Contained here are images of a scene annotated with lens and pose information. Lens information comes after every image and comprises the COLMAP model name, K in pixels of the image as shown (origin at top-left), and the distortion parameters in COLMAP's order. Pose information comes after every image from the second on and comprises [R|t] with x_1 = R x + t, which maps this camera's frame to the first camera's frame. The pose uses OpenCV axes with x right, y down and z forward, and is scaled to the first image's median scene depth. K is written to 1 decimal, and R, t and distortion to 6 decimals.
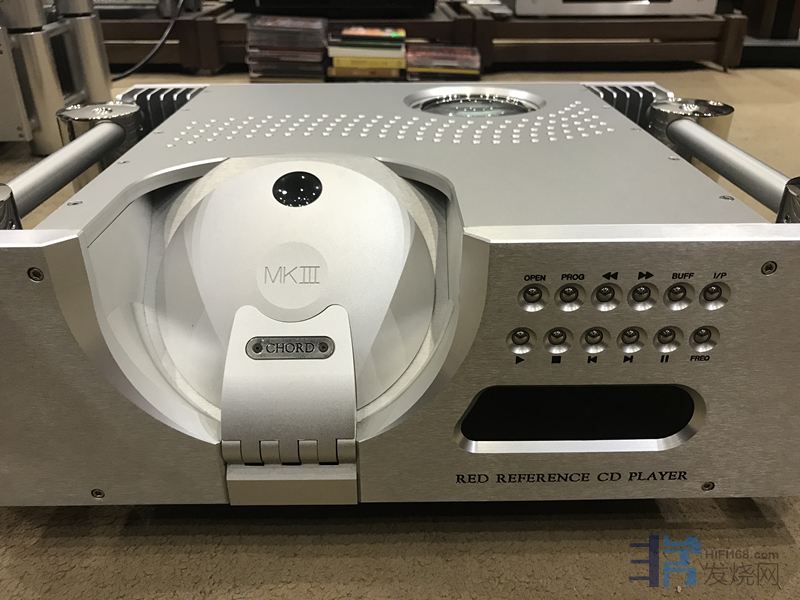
lens RADIAL K [[653.5, 0, 397.6], [0, 653.5, 281.1], [0, 0, 1]] dist [0.042136, -0.104636]
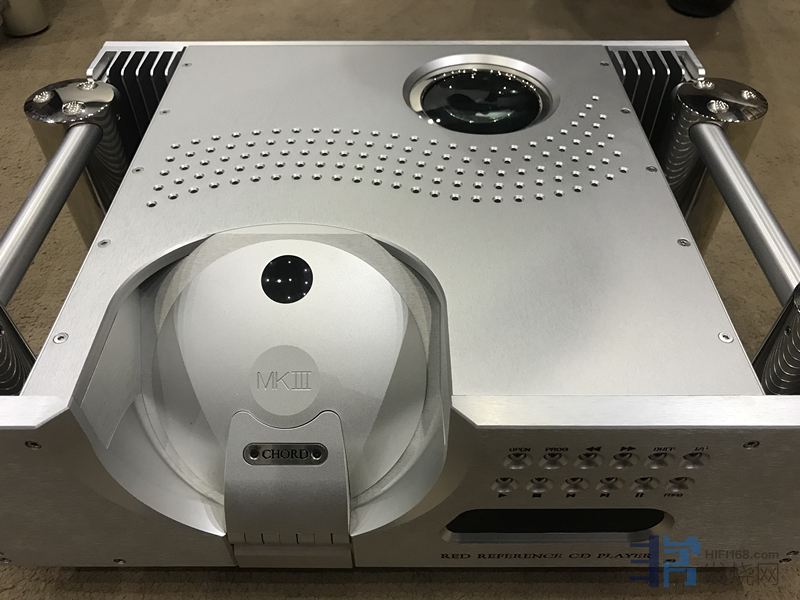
lens RADIAL K [[653.5, 0, 397.6], [0, 653.5, 281.1], [0, 0, 1]] dist [0.042136, -0.104636]
pose [[0.999847, 0.010893, -0.013667, 0.025982], [-0.006203, 0.952272, 0.305186, -0.465878], [0.016340, -0.305055, 0.952195, 0.085976]]
